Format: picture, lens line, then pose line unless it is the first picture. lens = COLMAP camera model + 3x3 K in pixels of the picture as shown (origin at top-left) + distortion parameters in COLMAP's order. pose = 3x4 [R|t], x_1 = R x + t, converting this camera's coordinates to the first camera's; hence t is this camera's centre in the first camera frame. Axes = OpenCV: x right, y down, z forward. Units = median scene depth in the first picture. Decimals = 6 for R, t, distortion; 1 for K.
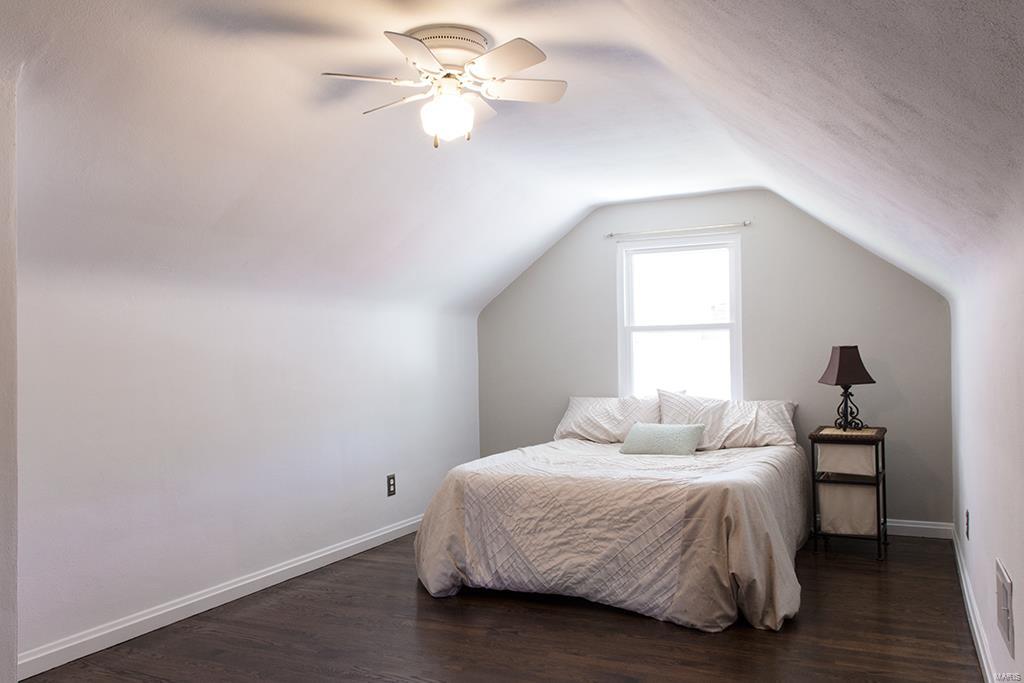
lens RADIAL K [[846.6, 0, 512.4], [0, 846.6, 333.6], [0, 0, 1]] dist [0.085186, -0.060565]
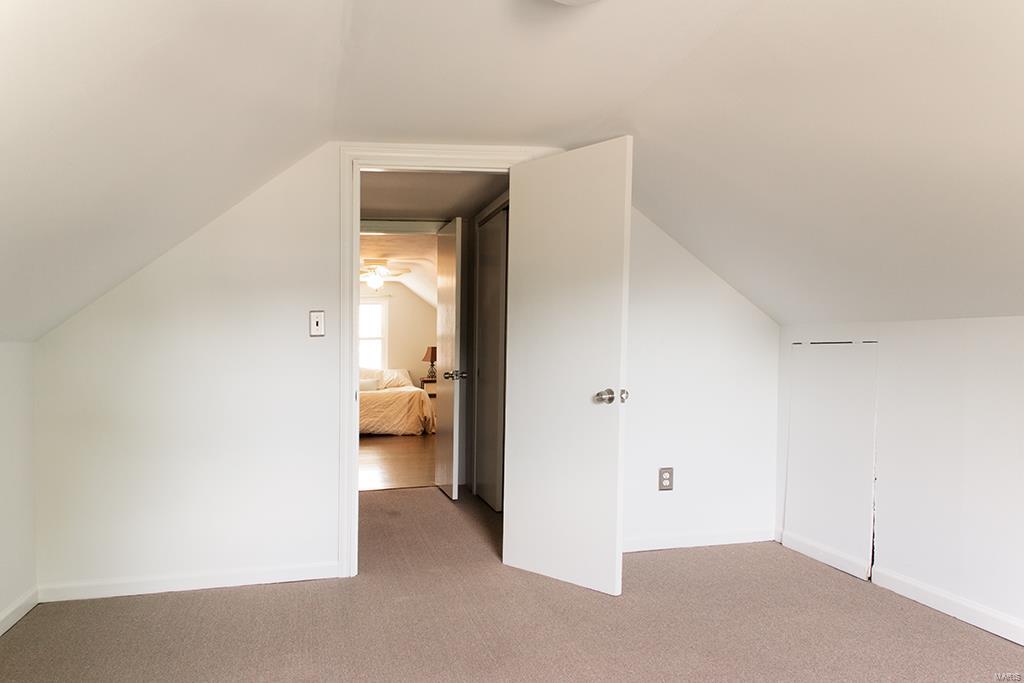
lens RADIAL K [[846.6, 0, 512.4], [0, 846.6, 342.0], [0, 0, 1]] dist [0.085186, -0.060565]
pose [[0.800883, 0.000926, 0.598820, -1.307800], [-0.006579, 0.999952, 0.007253, -0.026739], [-0.598785, -0.009749, 0.800851, -1.658443]]
